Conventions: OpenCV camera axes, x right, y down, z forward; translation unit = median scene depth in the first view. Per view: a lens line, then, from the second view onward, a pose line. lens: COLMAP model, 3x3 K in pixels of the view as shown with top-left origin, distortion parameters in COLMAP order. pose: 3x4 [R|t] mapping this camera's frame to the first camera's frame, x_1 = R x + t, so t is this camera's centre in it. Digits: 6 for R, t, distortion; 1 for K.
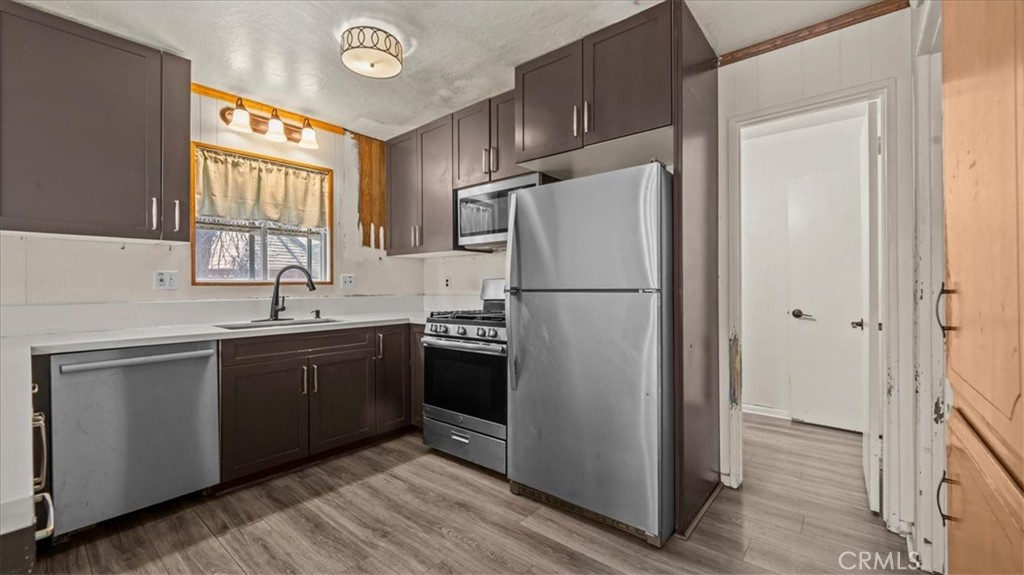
lens RADIAL K [[415.8, 0, 518.2], [0, 415.8, 285.2], [0, 0, 1]] dist [-0.001462, -0.000062]
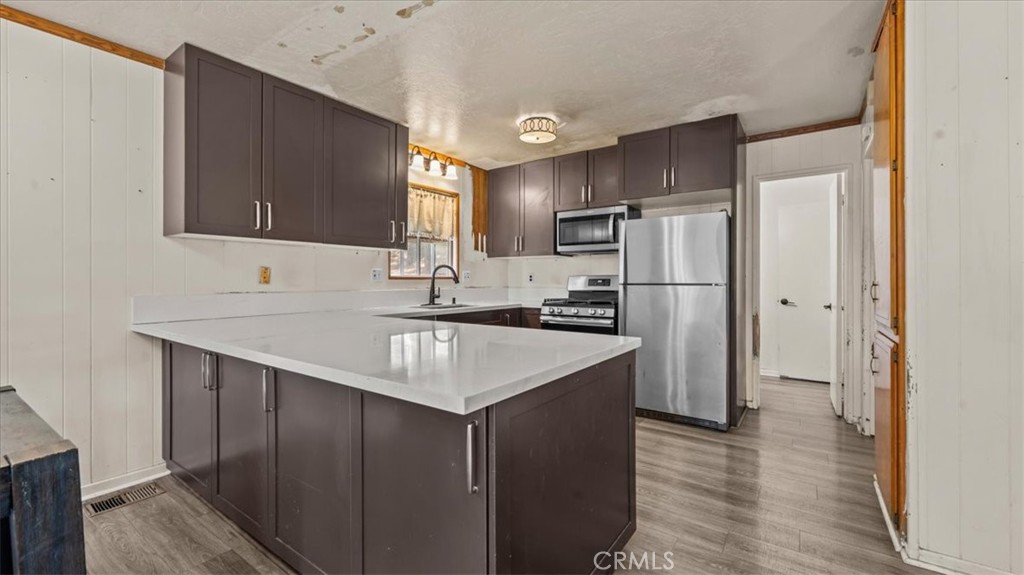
lens RADIAL K [[415.8, 0, 521.7], [0, 415.8, 280.2], [0, 0, 1]] dist [-0.001462, -0.000062]
pose [[0.996782, 0.007273, 0.079833, -0.423369], [-0.007343, 0.999973, 0.000577, -0.000169], [-0.079826, -0.001161, 0.996808, -0.434291]]
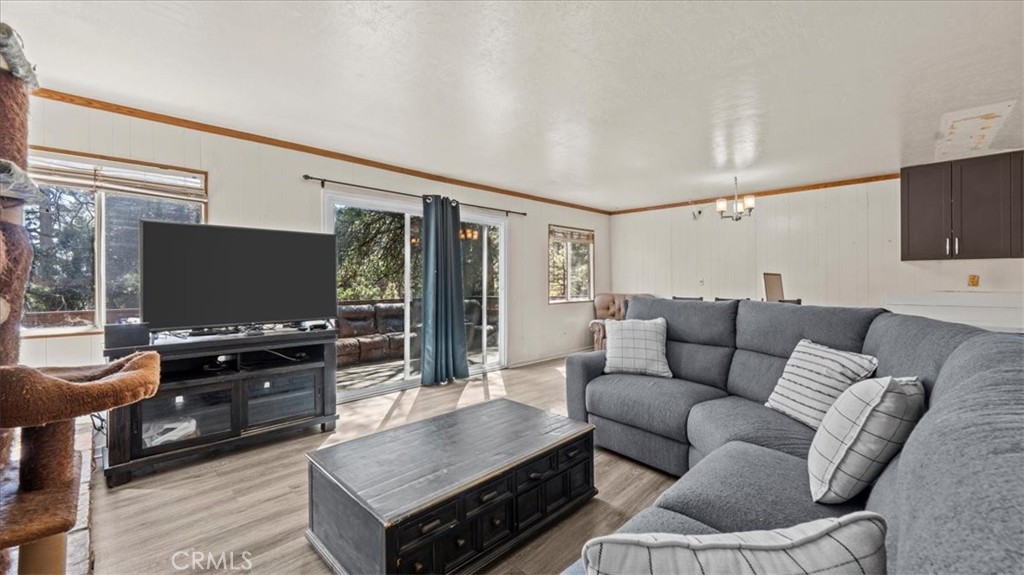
lens RADIAL K [[415.8, 0, 509.5], [0, 415.8, 275.9], [0, 0, 1]] dist [-0.001462, -0.000062]
pose [[-0.108555, 0.003505, -0.994084, 0.806317], [0.008788, 0.999958, 0.002567, -0.045492], [0.994052, -0.008457, -0.108582, -0.949020]]
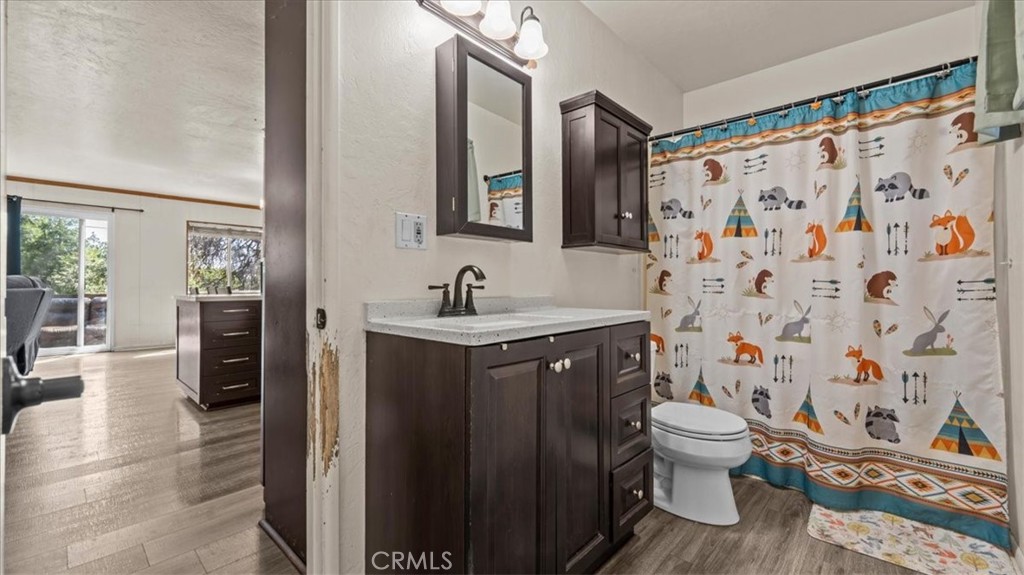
lens RADIAL K [[415.8, 0, 505.7], [0, 415.8, 280.5], [0, 0, 1]] dist [-0.001462, -0.000062]
pose [[-0.061899, -0.000114, -0.998082, 0.859173], [0.003523, 0.999994, -0.000332, 0.039844], [0.998076, -0.003536, -0.061898, 1.064070]]
